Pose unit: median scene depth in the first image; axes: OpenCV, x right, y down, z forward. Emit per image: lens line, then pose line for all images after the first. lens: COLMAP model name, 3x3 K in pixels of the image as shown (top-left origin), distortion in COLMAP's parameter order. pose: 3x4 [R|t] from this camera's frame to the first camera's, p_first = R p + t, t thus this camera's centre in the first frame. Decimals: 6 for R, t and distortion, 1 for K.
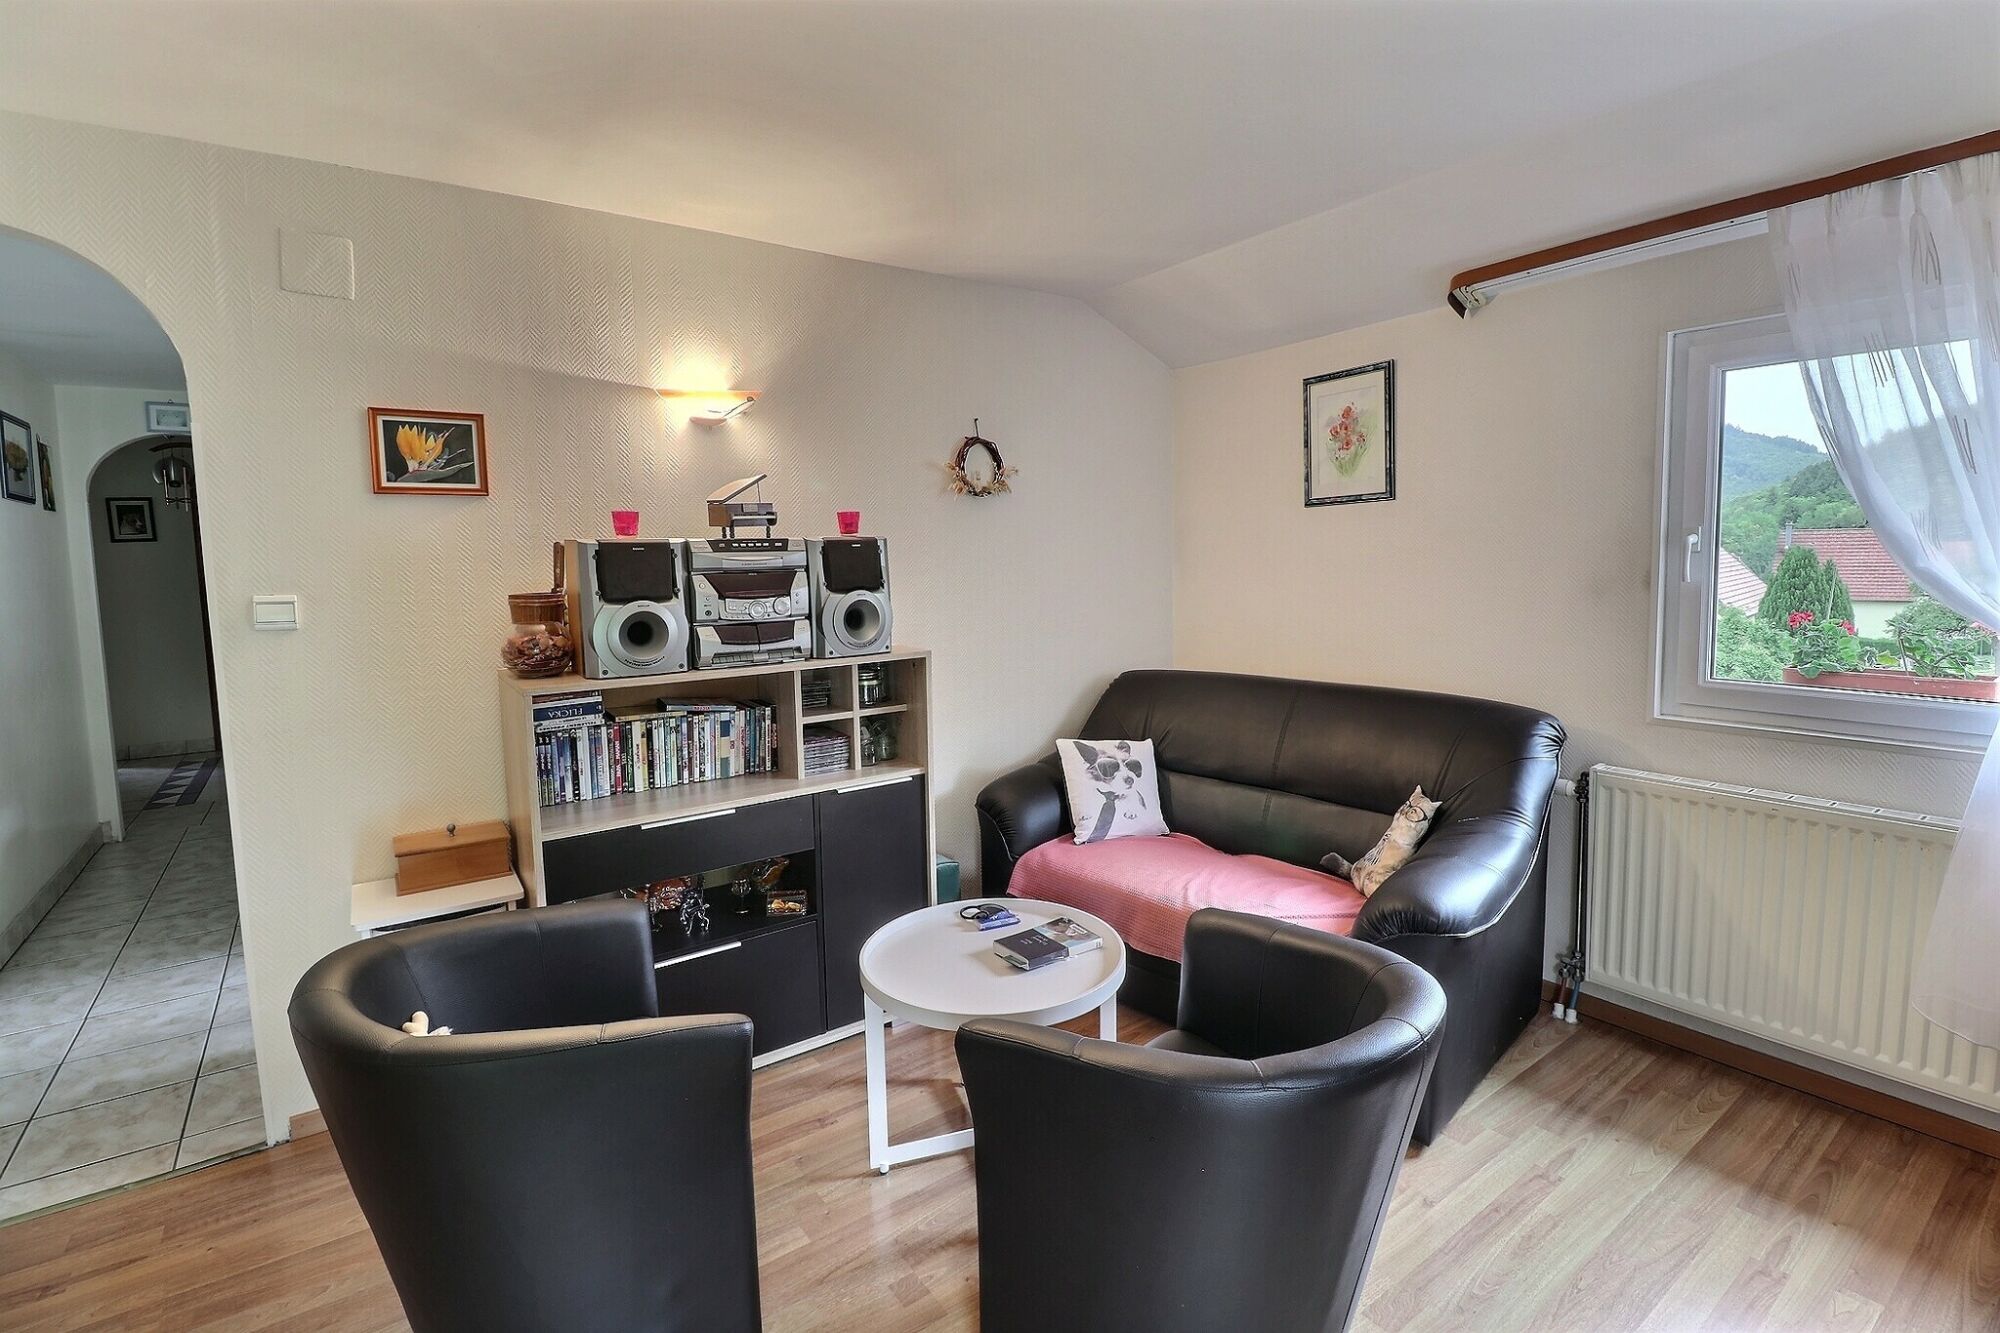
lens RADIAL K [[915.9, 0, 1006.7], [0, 915.9, 636.2], [0, 0, 1]] dist [0.002861, -0.020349]
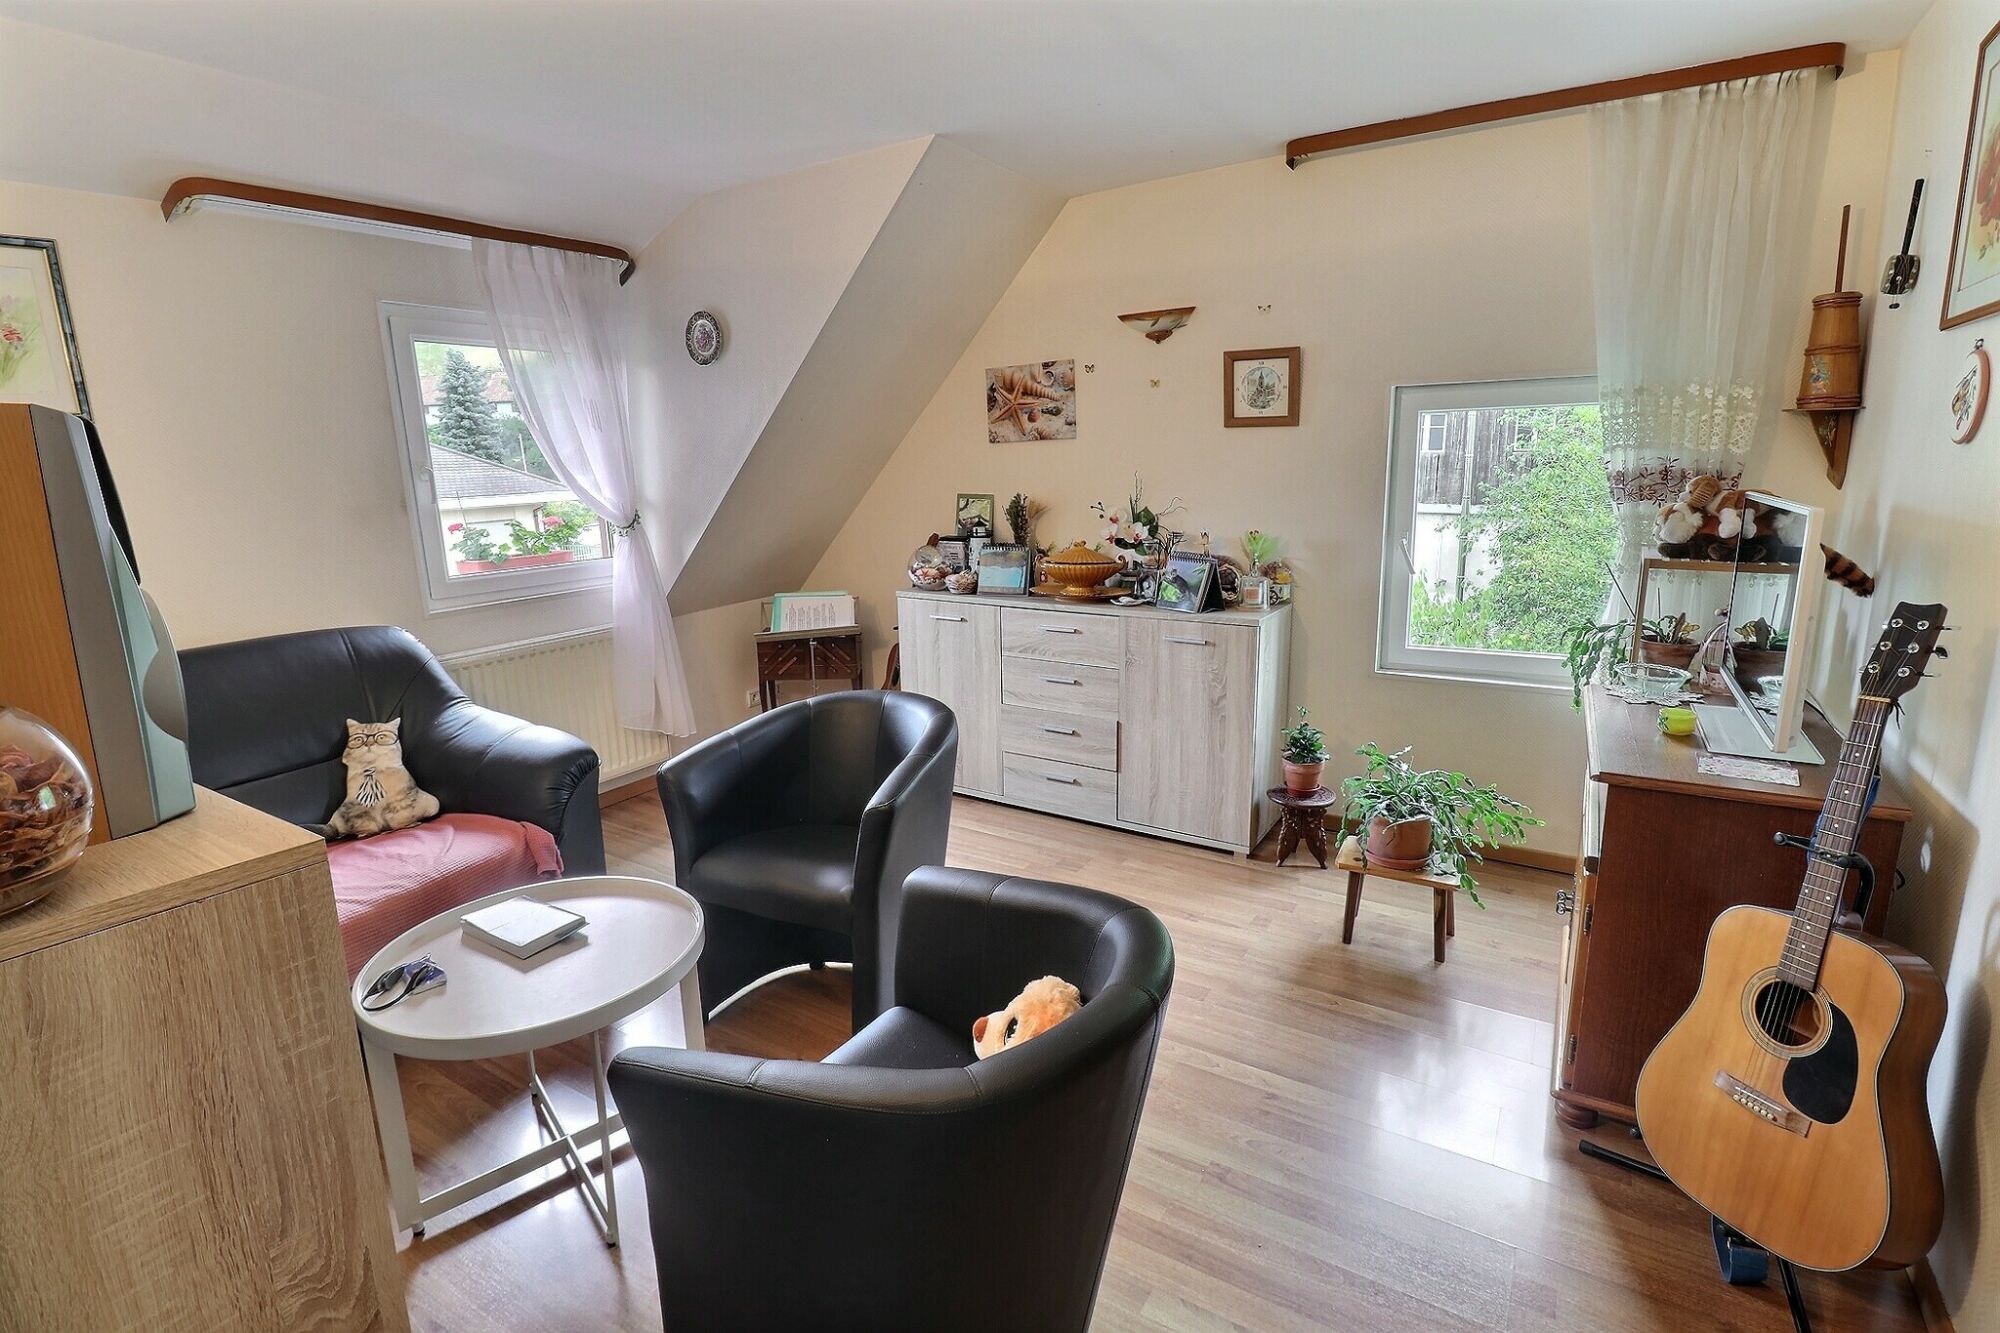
lens RADIAL K [[915.9, 0, 1006.7], [0, 915.9, 636.2], [0, 0, 1]] dist [0.002861, -0.020349]
pose [[-0.376427, -0.149022, 0.914382, -0.784681], [0.111784, 0.972462, 0.204506, -0.050435], [-0.919678, 0.179194, -0.349403, 0.743451]]
